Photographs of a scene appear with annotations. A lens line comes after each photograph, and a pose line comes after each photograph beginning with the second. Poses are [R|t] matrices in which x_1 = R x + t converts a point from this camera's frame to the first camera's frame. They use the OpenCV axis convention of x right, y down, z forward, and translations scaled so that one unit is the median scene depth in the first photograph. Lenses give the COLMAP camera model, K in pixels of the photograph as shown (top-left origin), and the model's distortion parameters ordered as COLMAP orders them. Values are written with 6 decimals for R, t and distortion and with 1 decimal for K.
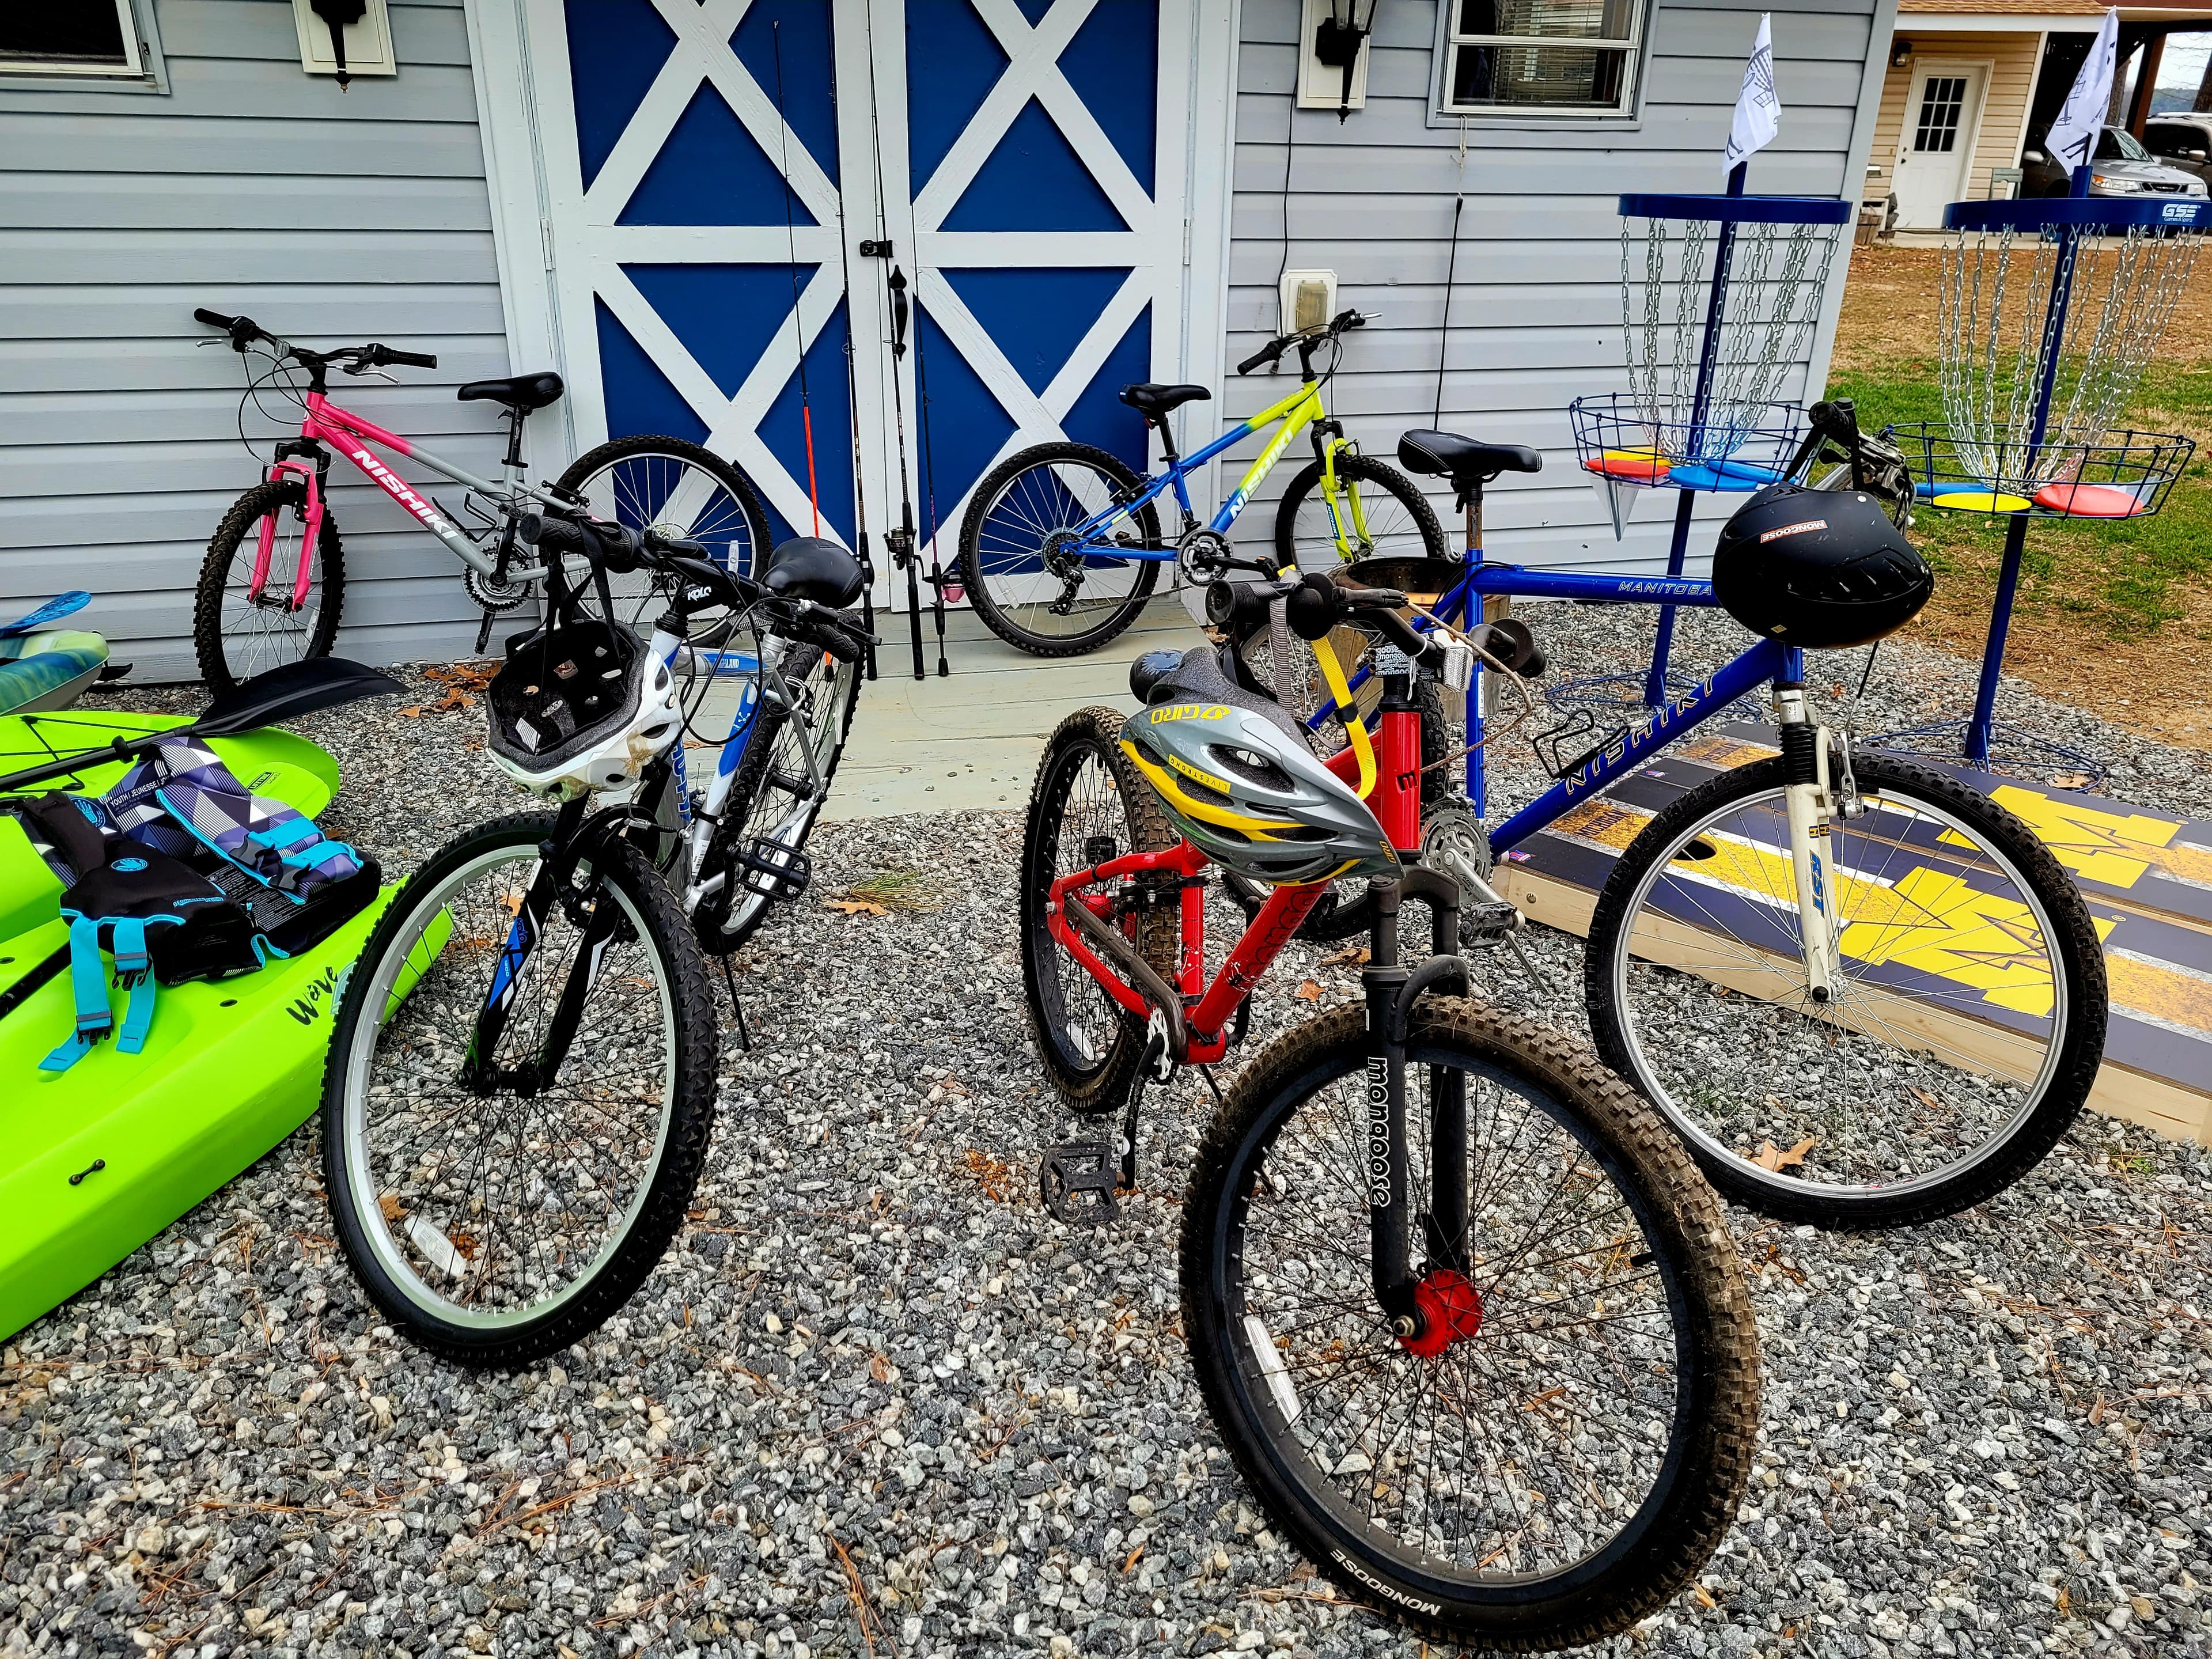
lens RADIAL K [[1677.0, 0, 1106.0], [0, 1677.0, 829.5], [0, 0, 1]] dist [0.023572, -0.001618]
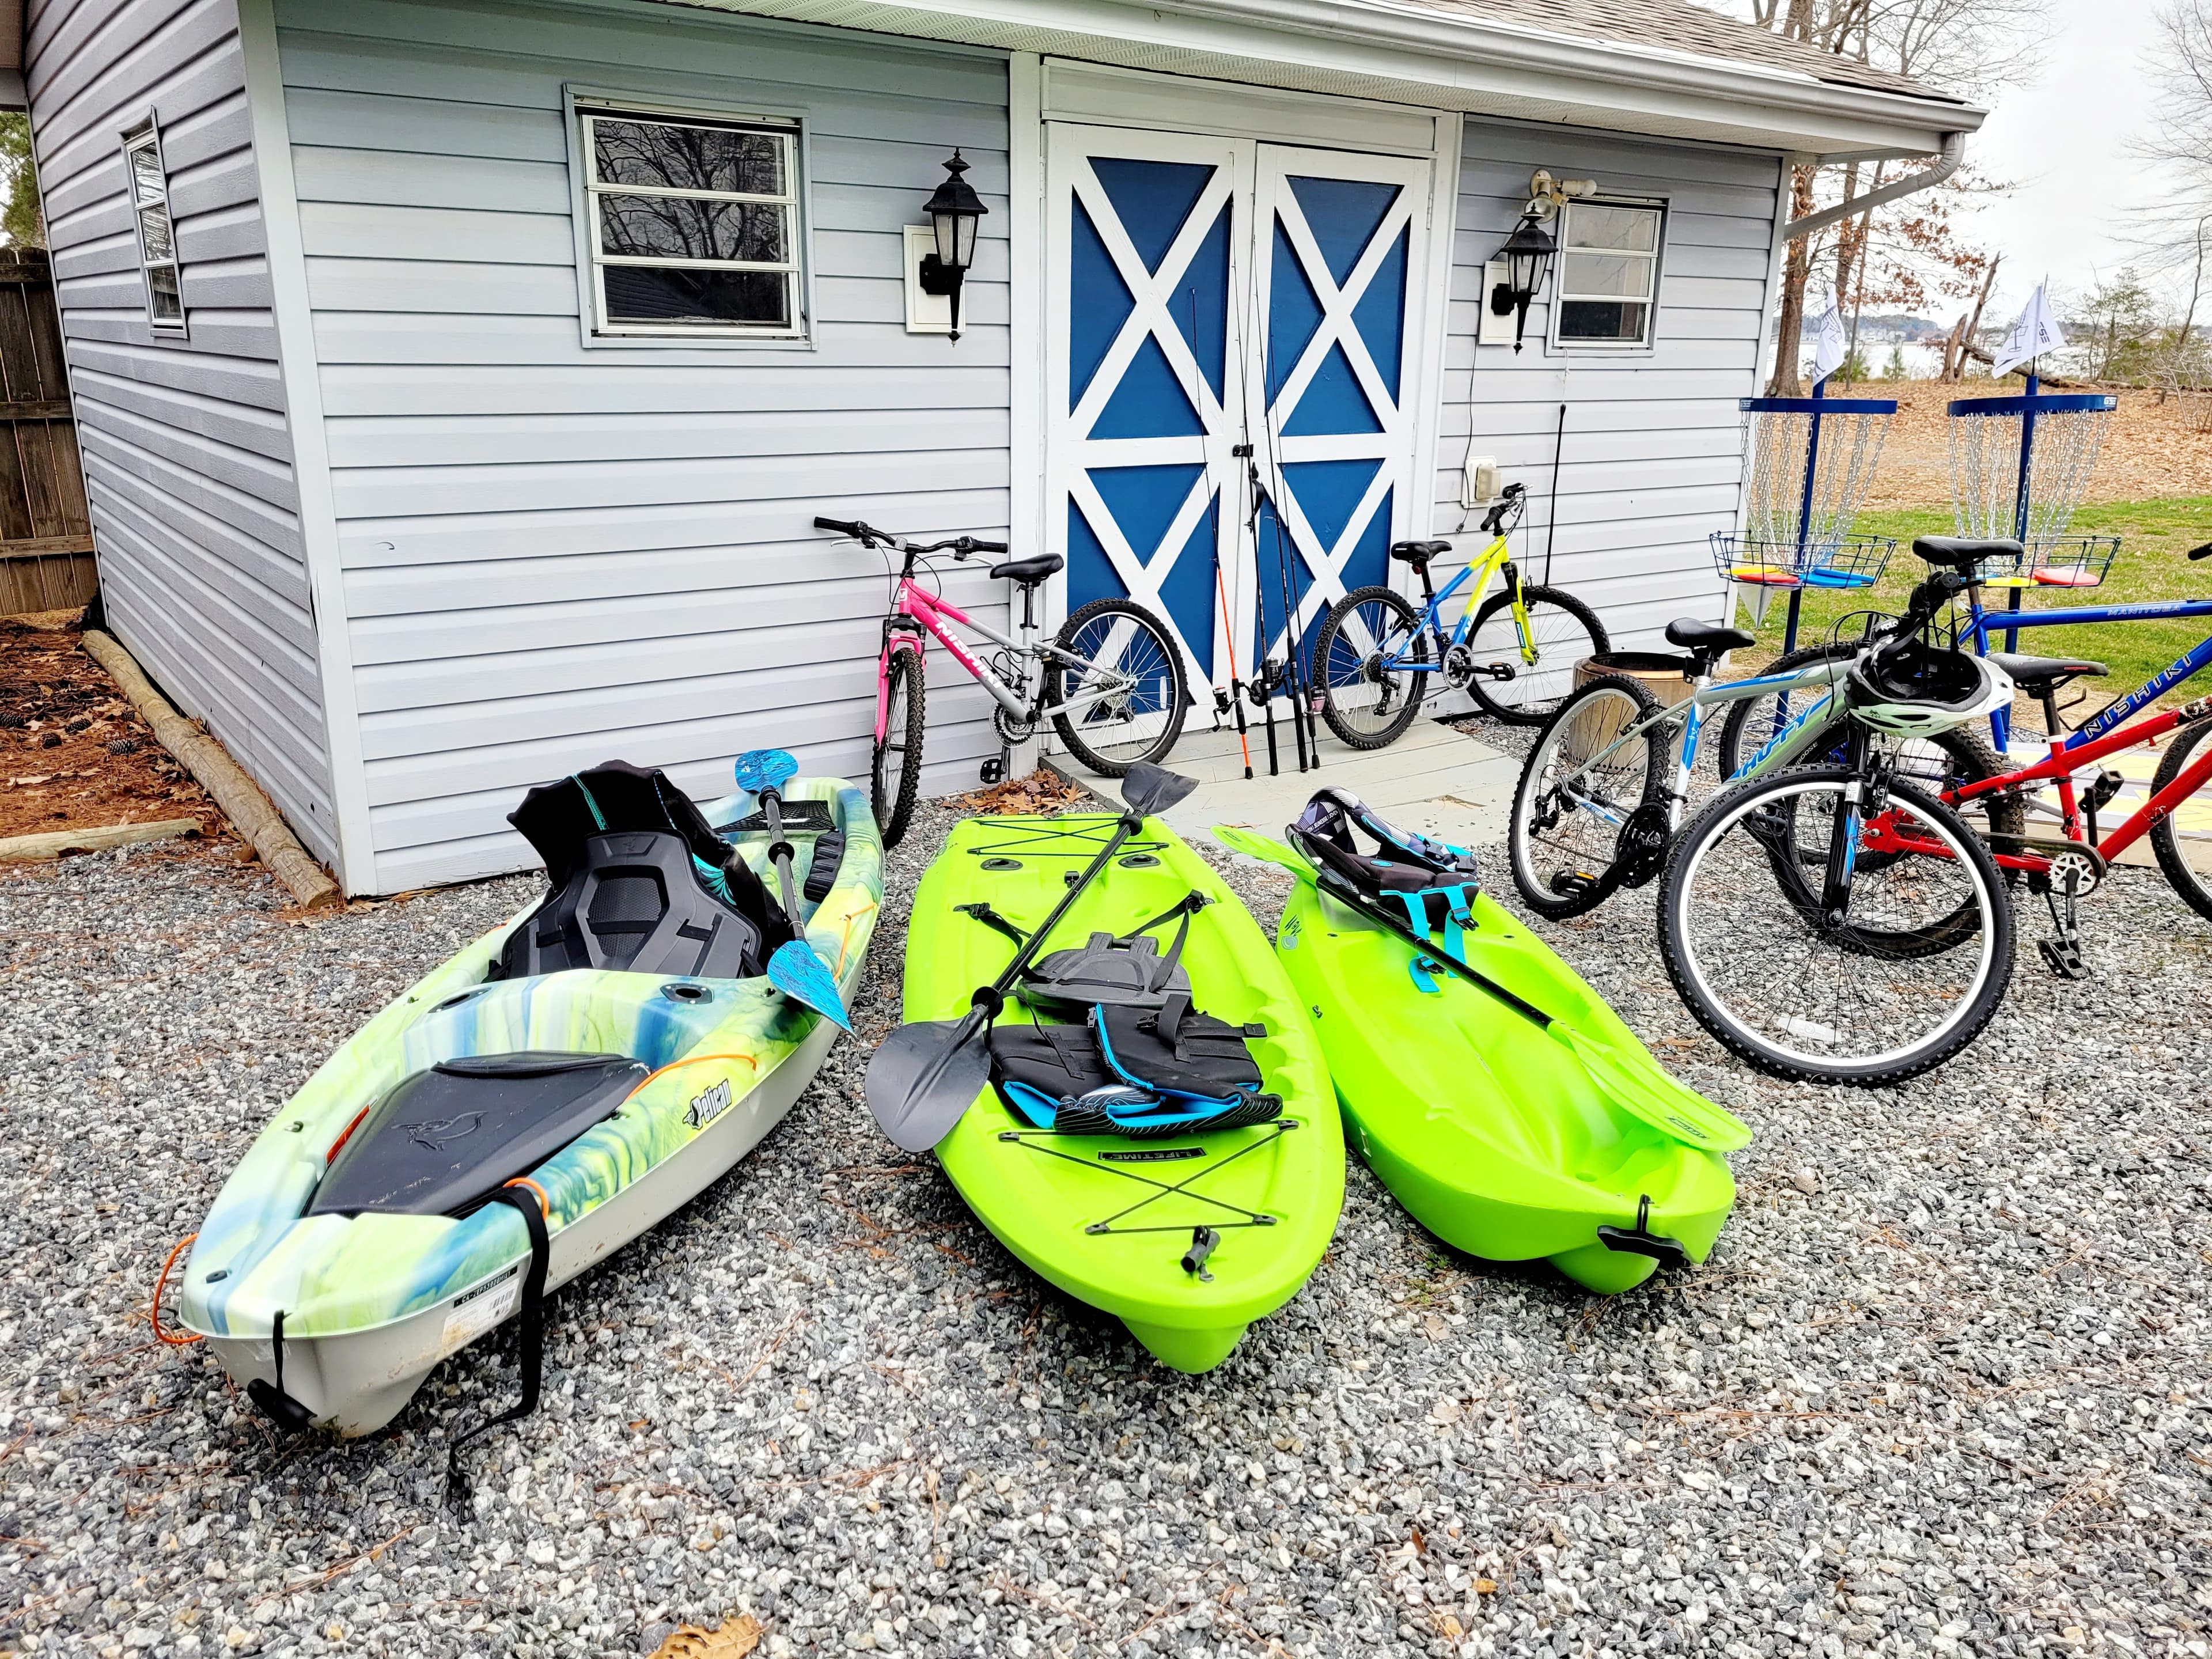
lens RADIAL K [[1656.4, 0, 1106.0], [0, 1656.4, 829.5], [0, 0, 1]] dist [-0.002600, -0.002461]
pose [[0.938044, -0.105673, 0.330011, -0.685448], [0.140596, 0.986519, -0.083745, 0.039825], [-0.316712, 0.124954, 0.940255, -0.144597]]
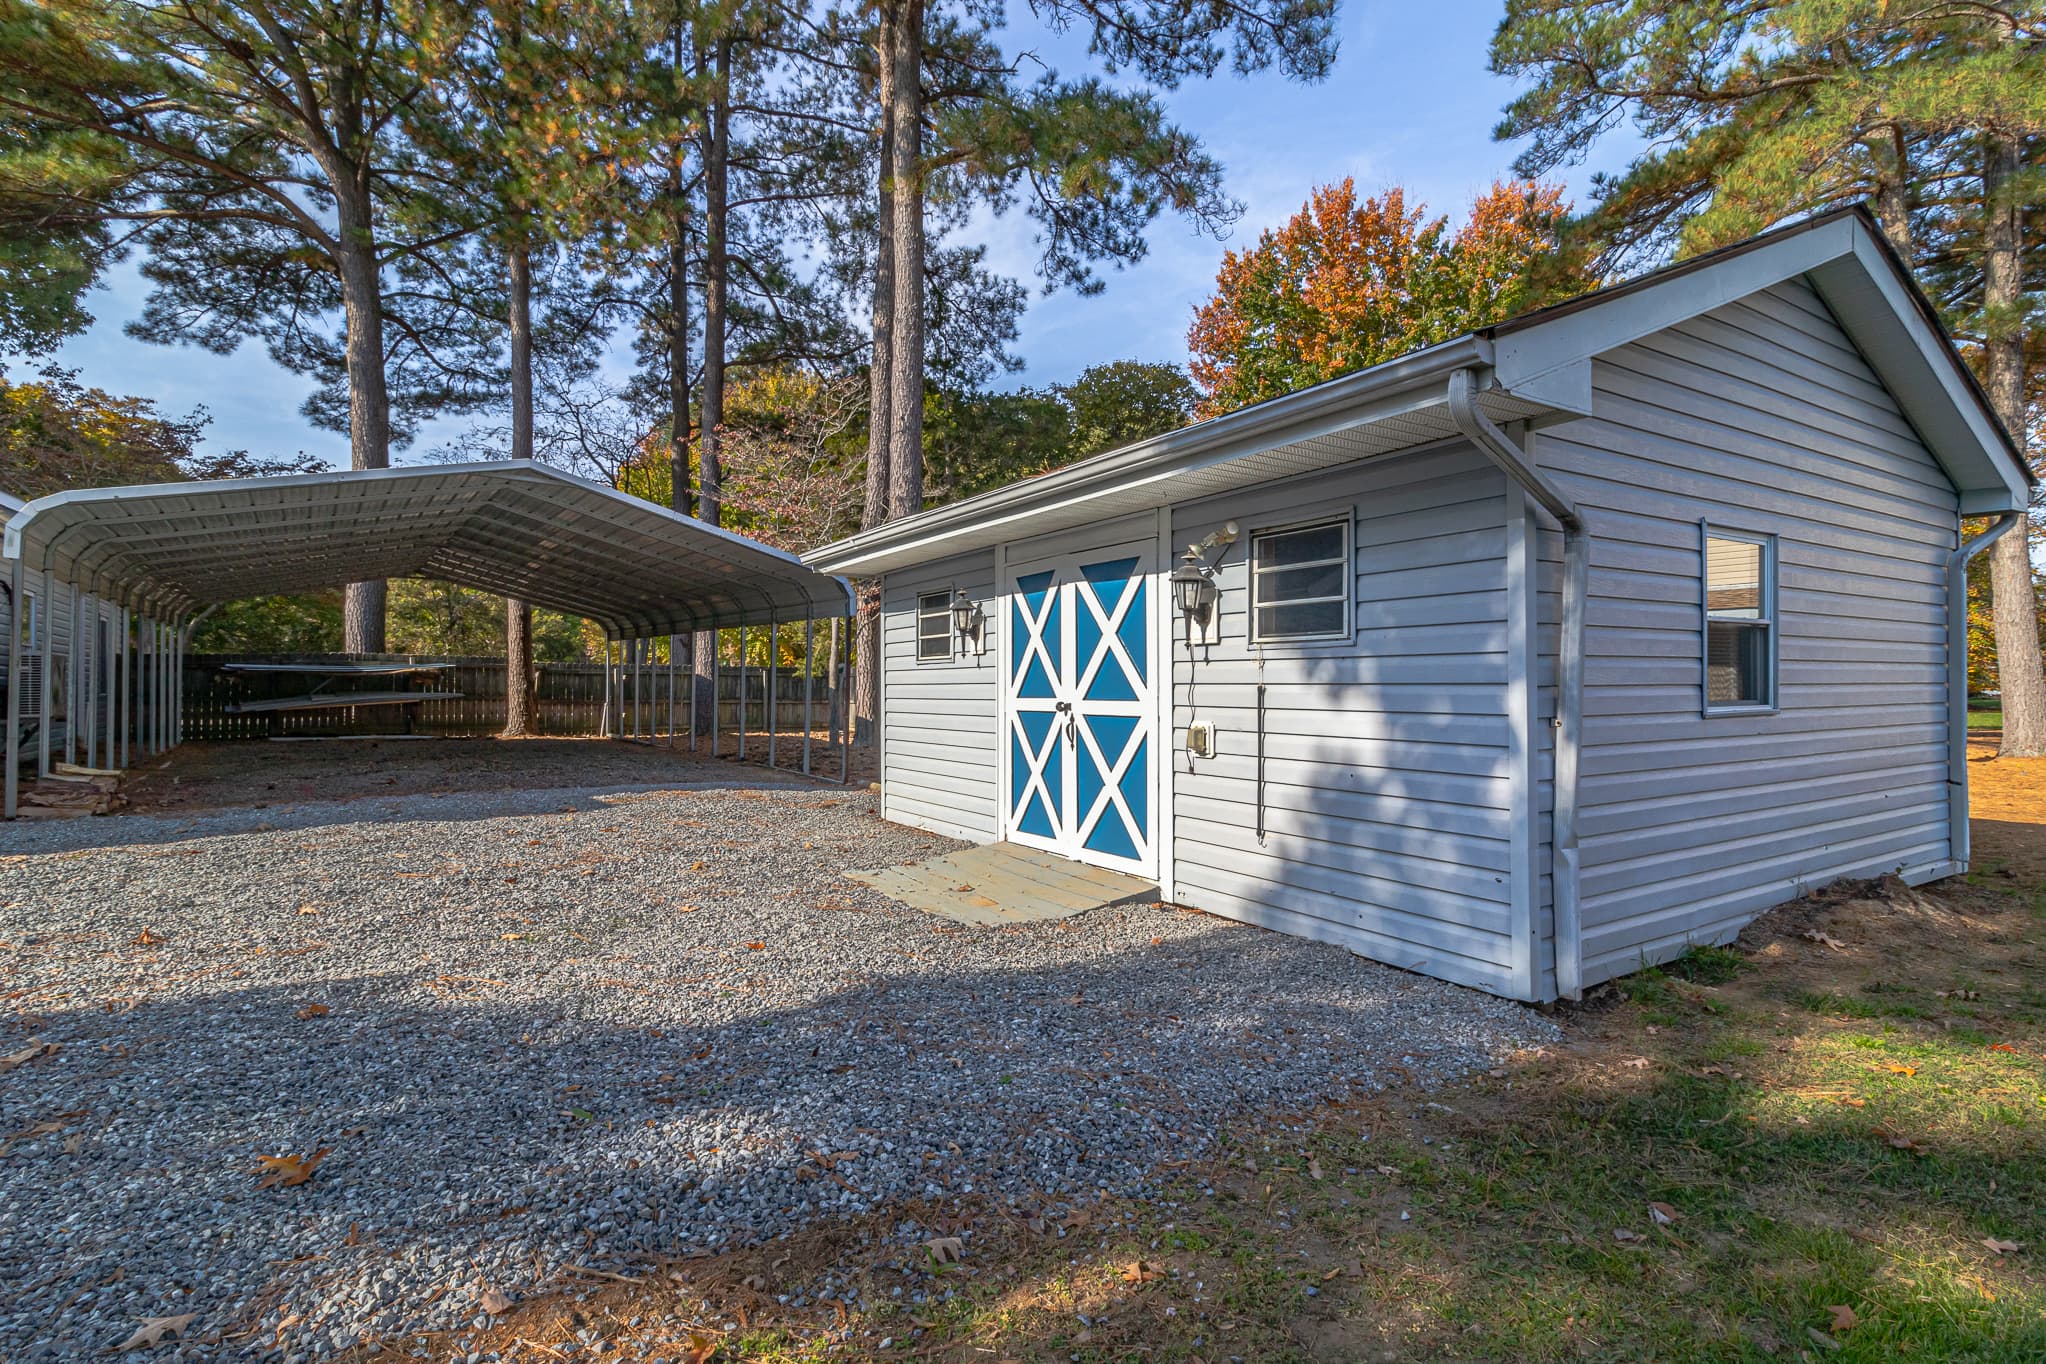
lens RADIAL K [[983.1, 0, 1029.7], [0, 983.1, 677.3], [0, 0, 1]] dist [0.000092, -0.000334]
pose [[0.279088, -0.031381, -0.959753, 1.211885], [-0.370239, 0.918674, -0.137700, -0.164258], [0.886021, 0.393768, 0.244772, 0.572914]]
